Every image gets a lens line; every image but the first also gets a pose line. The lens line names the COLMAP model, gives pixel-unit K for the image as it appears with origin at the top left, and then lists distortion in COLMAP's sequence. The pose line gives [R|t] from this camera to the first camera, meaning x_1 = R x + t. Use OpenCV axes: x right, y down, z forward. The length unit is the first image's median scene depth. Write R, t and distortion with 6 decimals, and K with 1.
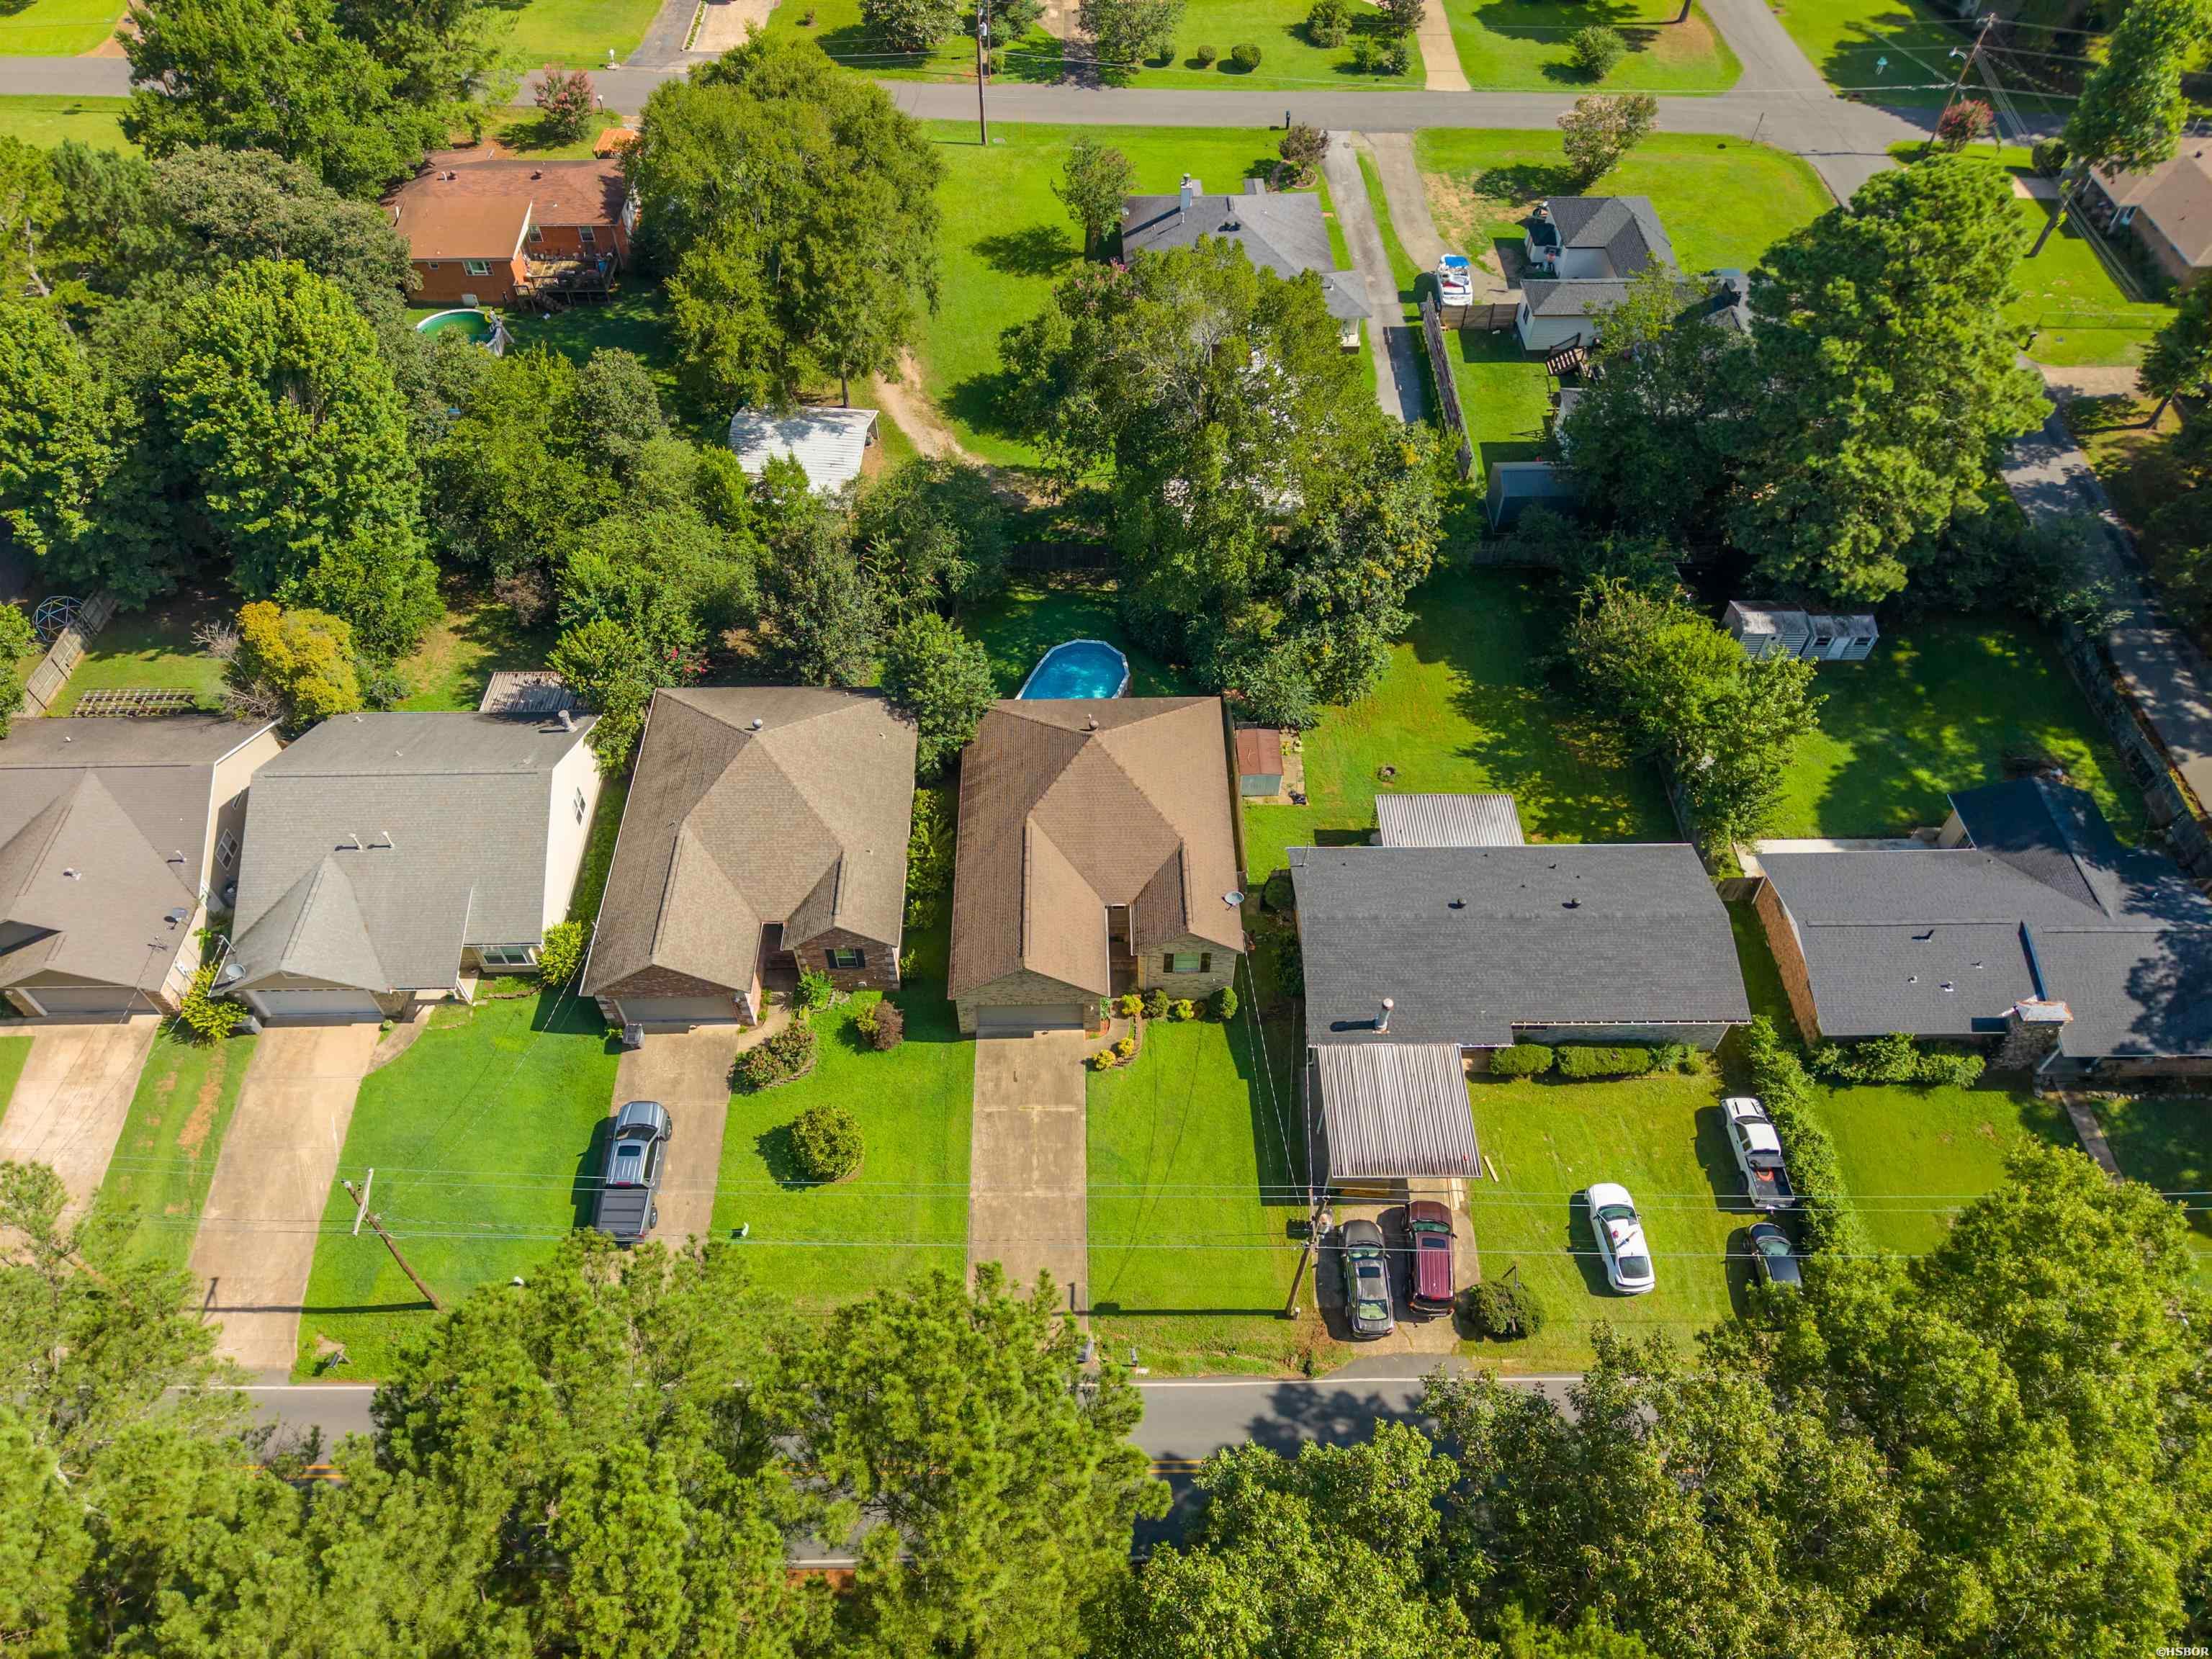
lens RADIAL K [[1485.7, 0, 1106.0], [0, 1485.7, 829.5], [0, 0, 1]] dist [0.073140, -0.100344]
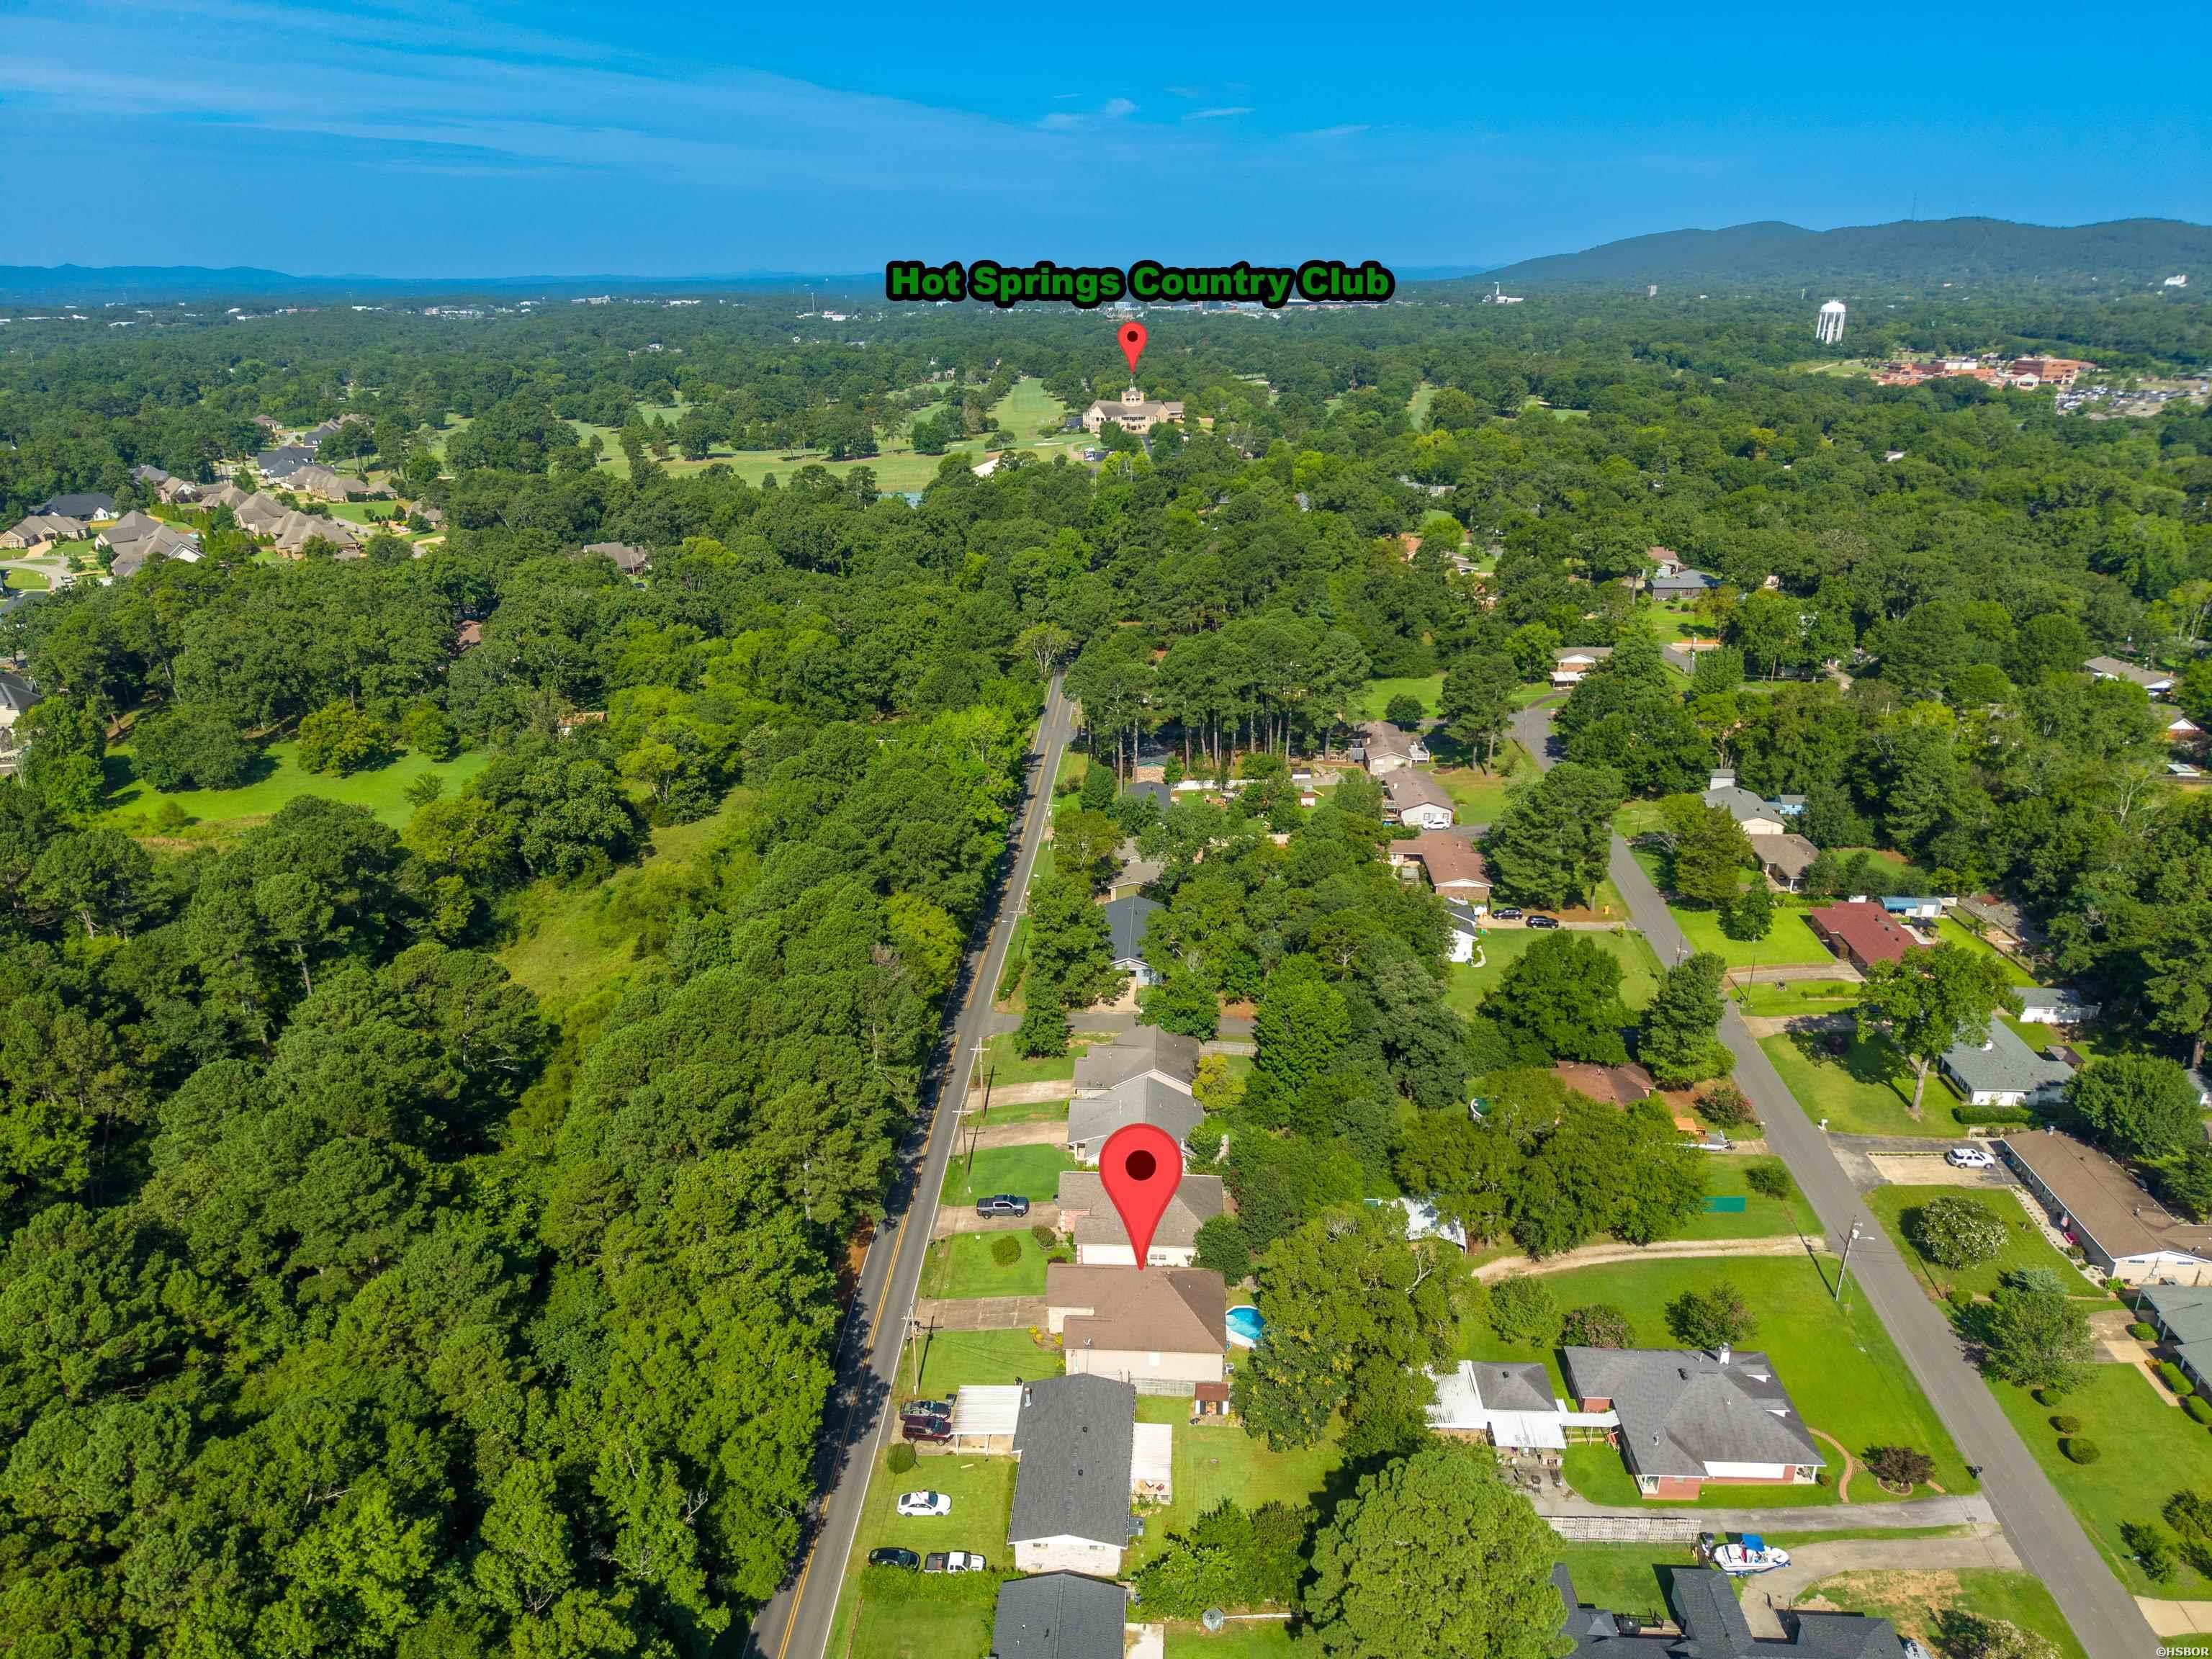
lens RADIAL K [[1482.4, 0, 1106.0], [0, 1482.4, 829.5], [0, 0, 1]] dist [0.050448, -0.045126]
pose [[-0.069953, 0.354942, -0.932267, 1.710135], [-0.763359, 0.582577, 0.279084, -0.939038], [0.642176, 0.731177, 0.230195, -0.031468]]
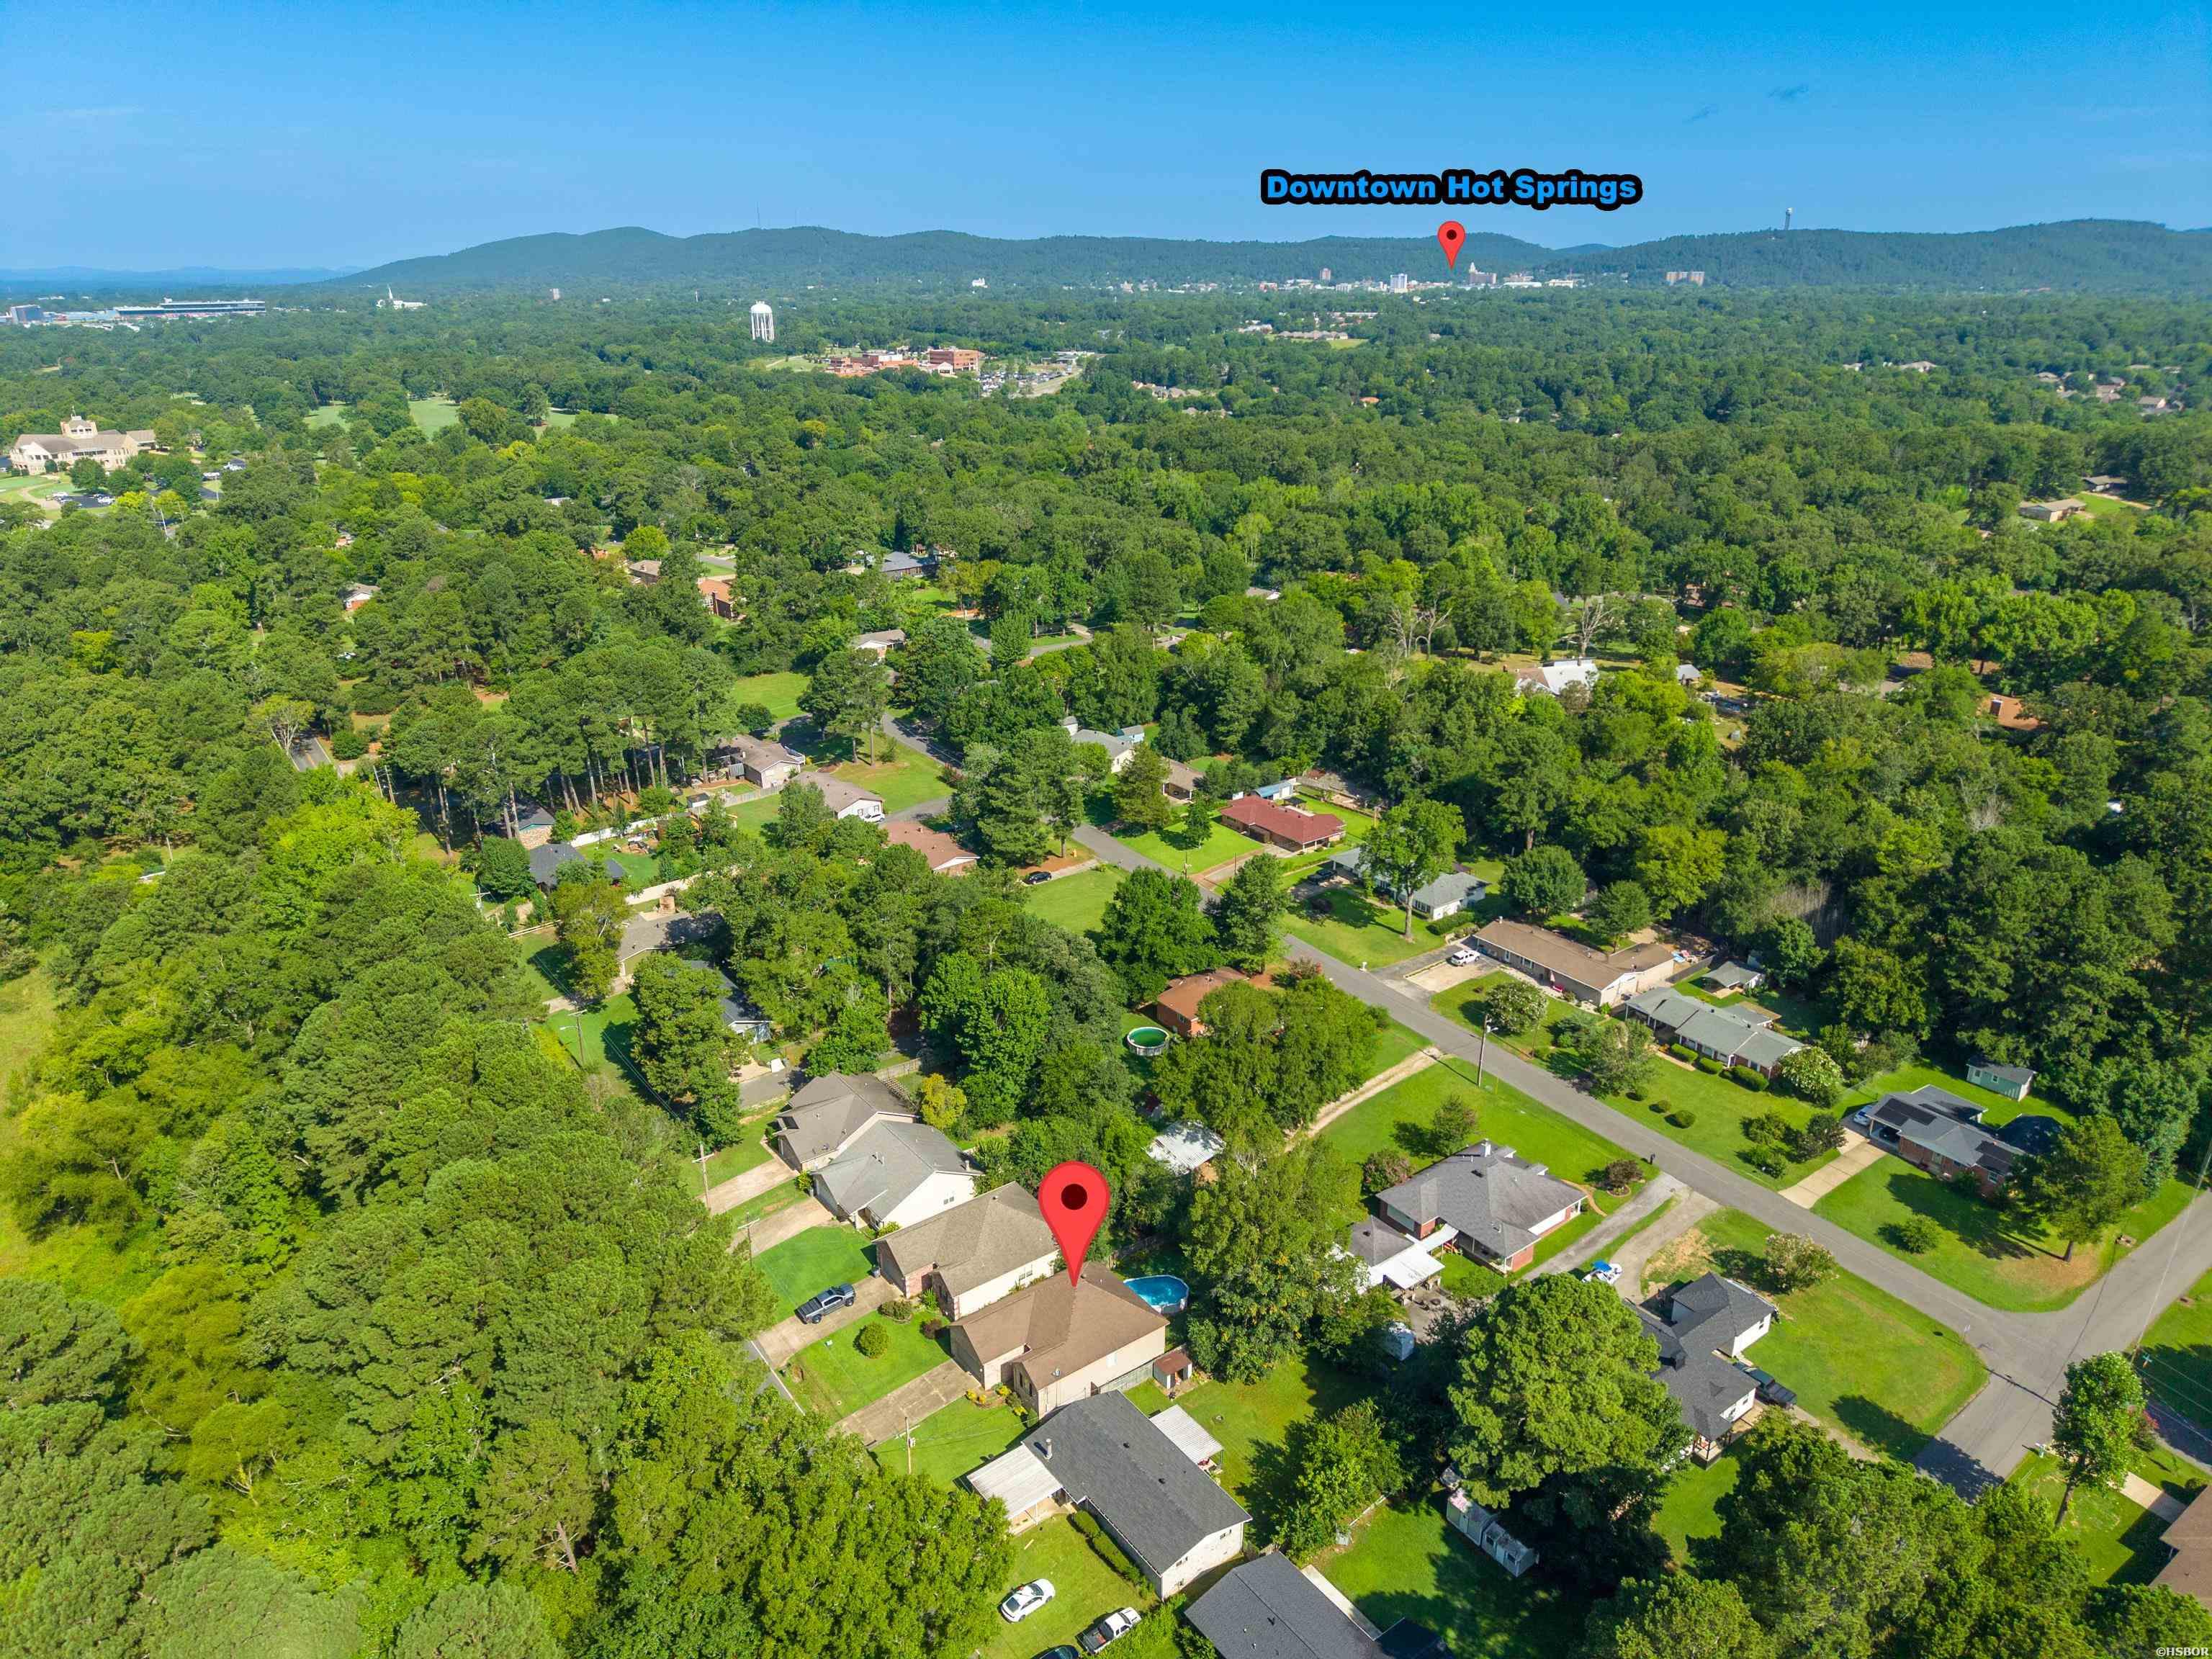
lens RADIAL K [[1485.7, 0, 1106.0], [0, 1485.7, 829.5], [0, 0, 1]] dist [0.073140, -0.100344]
pose [[0.580954, 0.286698, -0.761772, 1.404713], [-0.623267, 0.758623, -0.189812, -0.162573], [0.523479, 0.585060, 0.619414, -0.668417]]
